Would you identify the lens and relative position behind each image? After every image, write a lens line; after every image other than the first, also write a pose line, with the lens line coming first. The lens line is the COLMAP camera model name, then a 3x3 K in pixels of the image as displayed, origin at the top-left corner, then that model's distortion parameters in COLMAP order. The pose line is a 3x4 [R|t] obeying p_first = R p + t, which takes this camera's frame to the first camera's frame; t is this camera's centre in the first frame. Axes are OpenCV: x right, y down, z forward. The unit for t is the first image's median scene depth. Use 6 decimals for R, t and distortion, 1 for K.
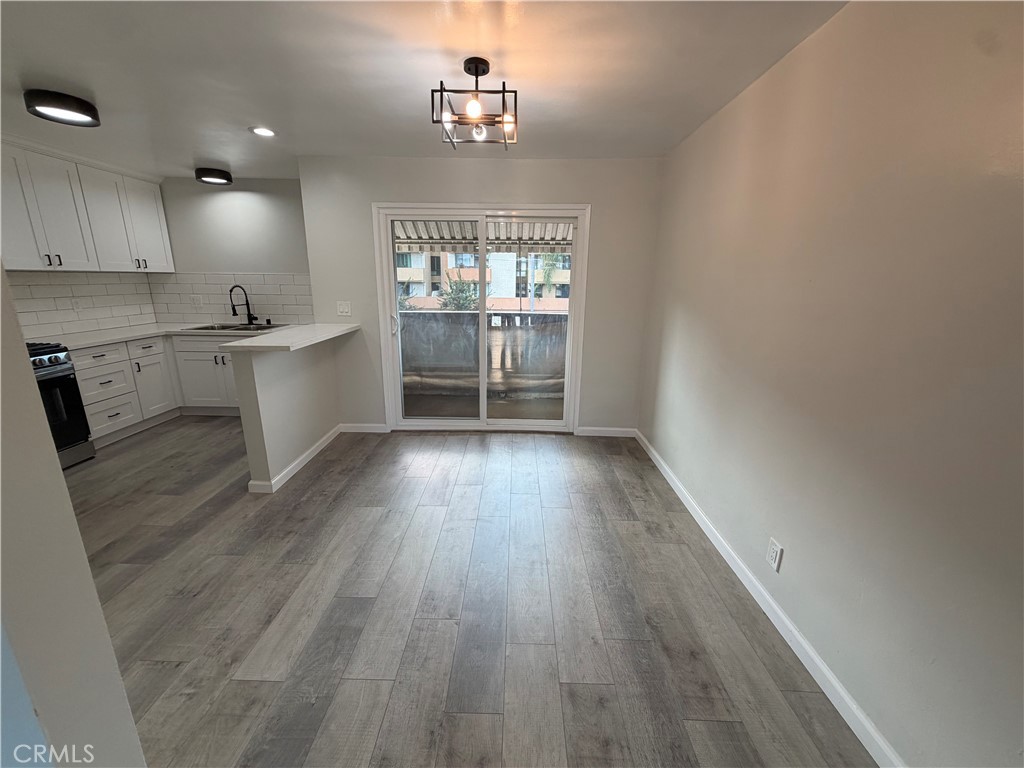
lens RADIAL K [[402.7, 0, 508.2], [0, 402.7, 392.3], [0, 0, 1]] dist [-0.001186, -0.000390]
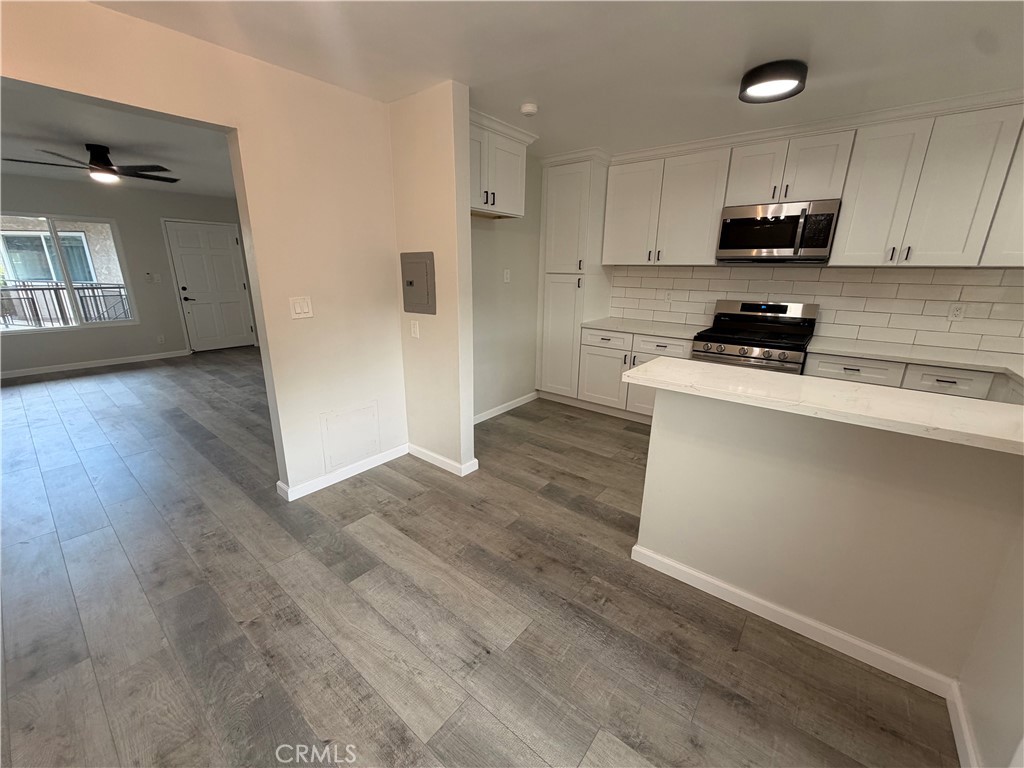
lens RADIAL K [[408.4, 0, 509.1], [0, 408.4, 383.6], [0, 0, 1]] dist [-0.000368, 0.000151]
pose [[-0.610733, 0.201893, -0.765666, 0.100810], [-0.231828, 0.878990, 0.416692, -0.432702], [0.757140, 0.431990, -0.490024, 1.539016]]
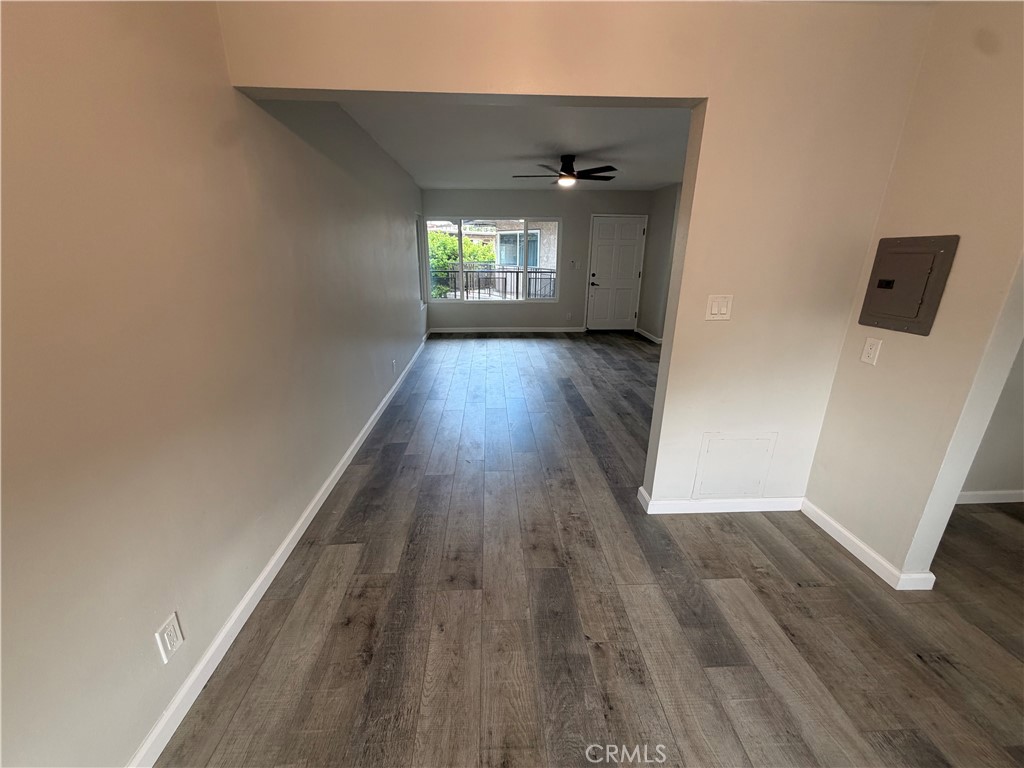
lens RADIAL K [[408.4, 0, 509.1], [0, 408.4, 383.6], [0, 0, 1]] dist [-0.000368, 0.000151]
pose [[-0.997191, 0.006100, -0.074654, 0.103449], [-0.036399, 0.831622, 0.554147, -0.368638], [0.065464, 0.555308, -0.829064, 1.287754]]
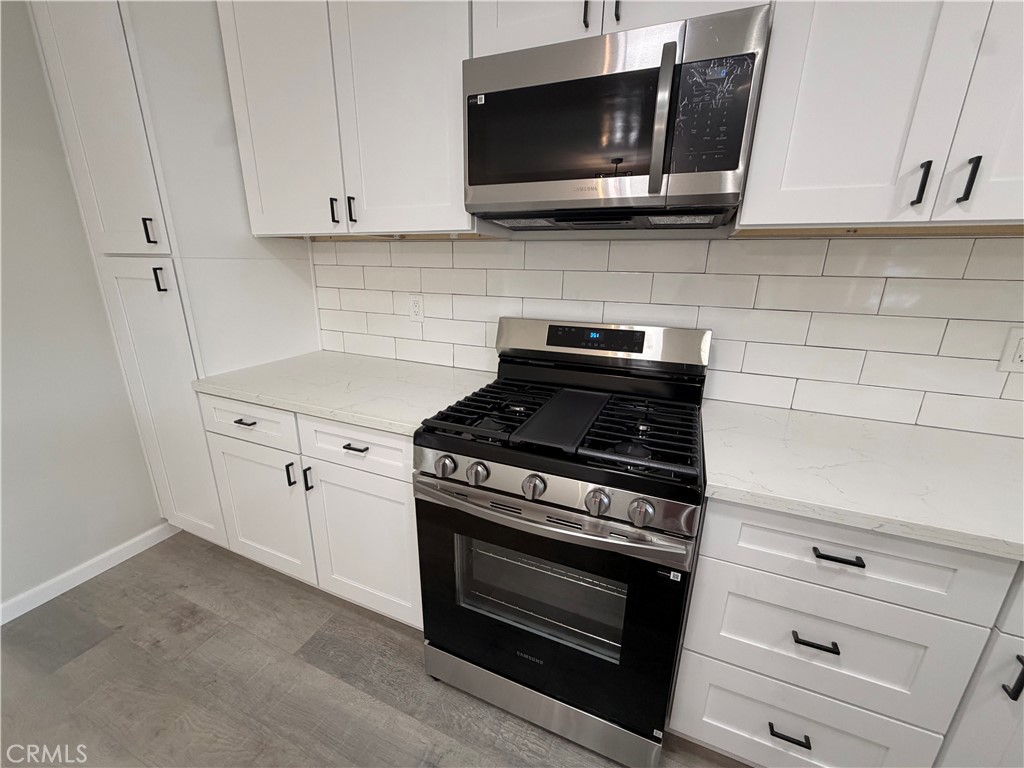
lens RADIAL K [[408.4, 0, 509.1], [0, 408.4, 383.6], [0, 0, 1]] dist [-0.000368, 0.000151]
pose [[-0.371614, 0.245751, -0.895271, -1.273643], [-0.271672, 0.893331, 0.357986, -0.386652], [0.887748, 0.376253, -0.265211, 1.455263]]
